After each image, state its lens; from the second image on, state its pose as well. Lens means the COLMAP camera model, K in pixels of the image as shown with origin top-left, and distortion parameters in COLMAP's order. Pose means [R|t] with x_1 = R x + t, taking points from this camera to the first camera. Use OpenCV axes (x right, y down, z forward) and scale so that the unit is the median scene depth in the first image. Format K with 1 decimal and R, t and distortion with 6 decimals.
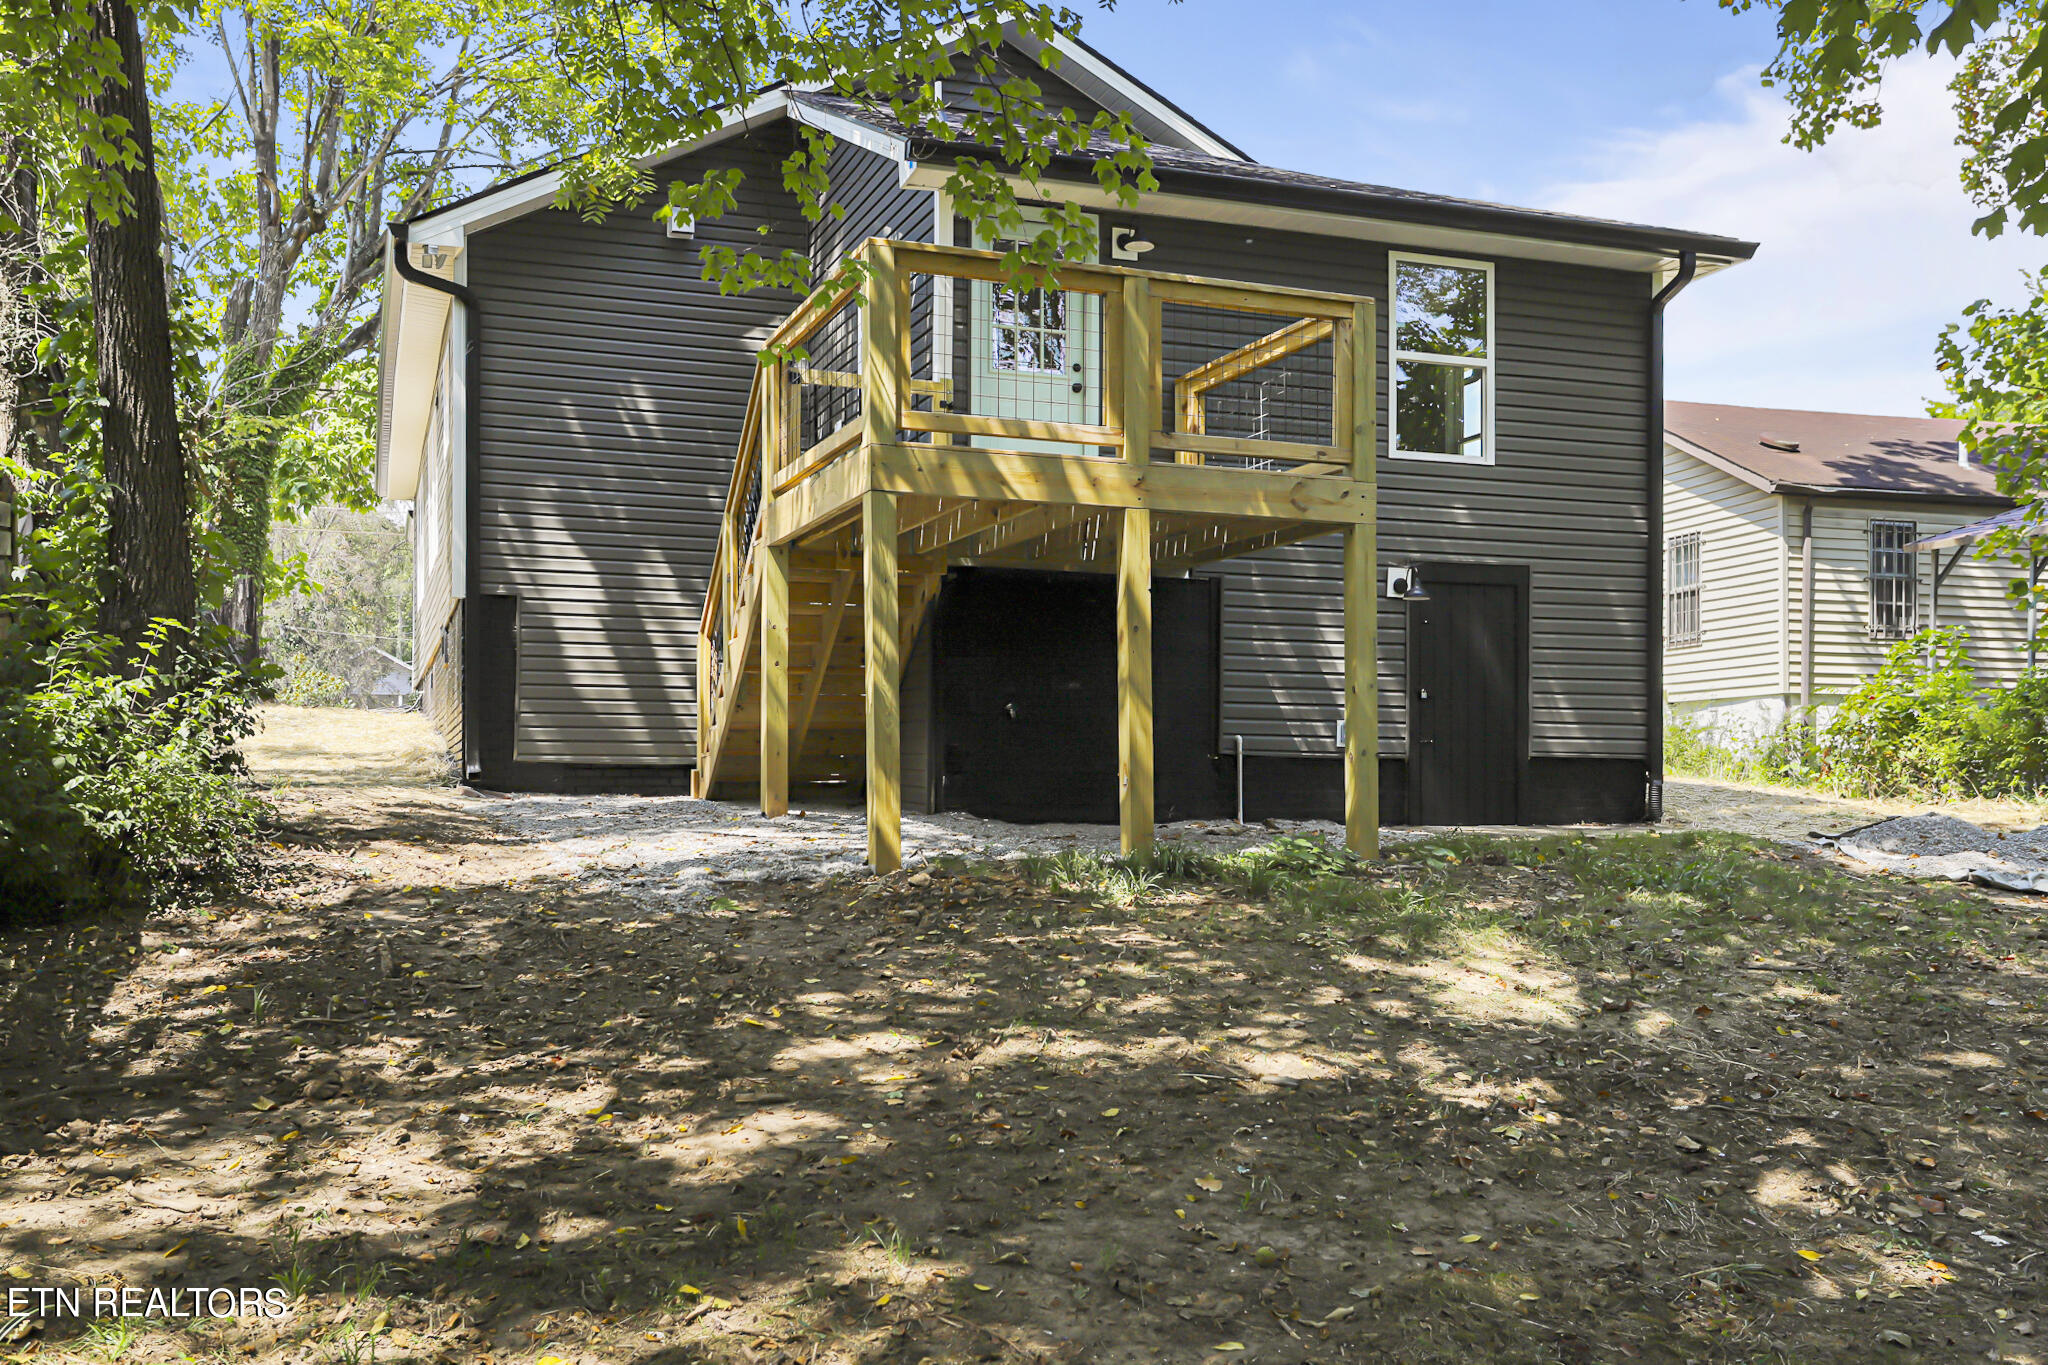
lens RADIAL K [[1825.9, 0, 1022.6], [0, 1825.9, 699.1], [0, 0, 1]] dist [0.018689, 0.014091]
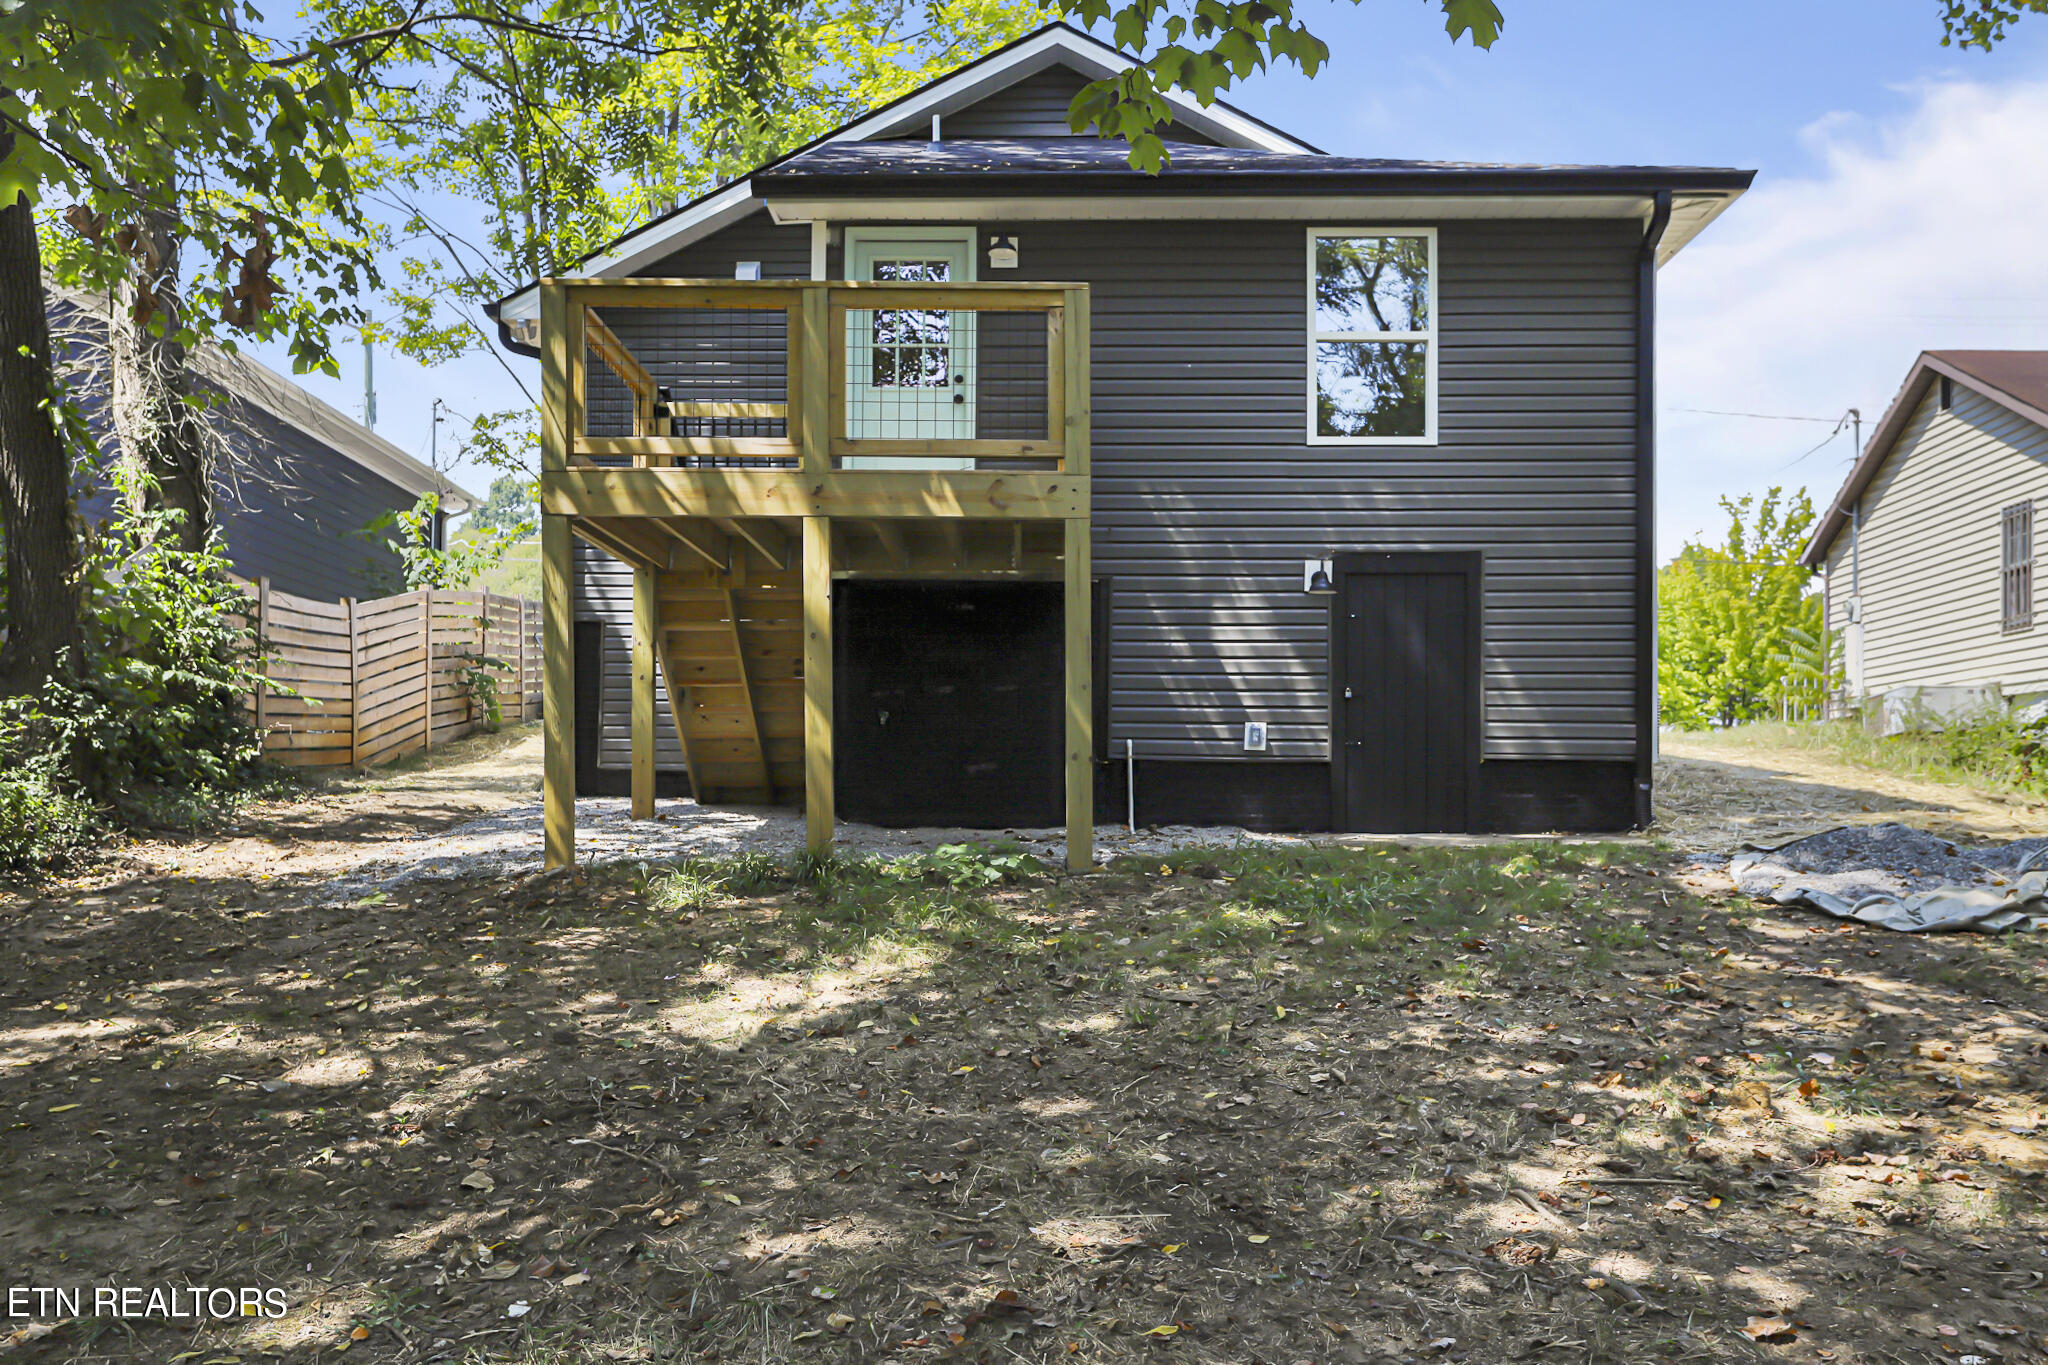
lens RADIAL K [[1708.1, 0, 1038.1], [0, 1708.1, 697.4], [0, 0, 1]] dist [0.006061, 0.019876]
pose [[0.934271, -0.018273, -0.356095, 0.376209], [0.016131, 0.999830, -0.008985, 0.004783], [0.356198, 0.002651, 0.934407, 0.118013]]
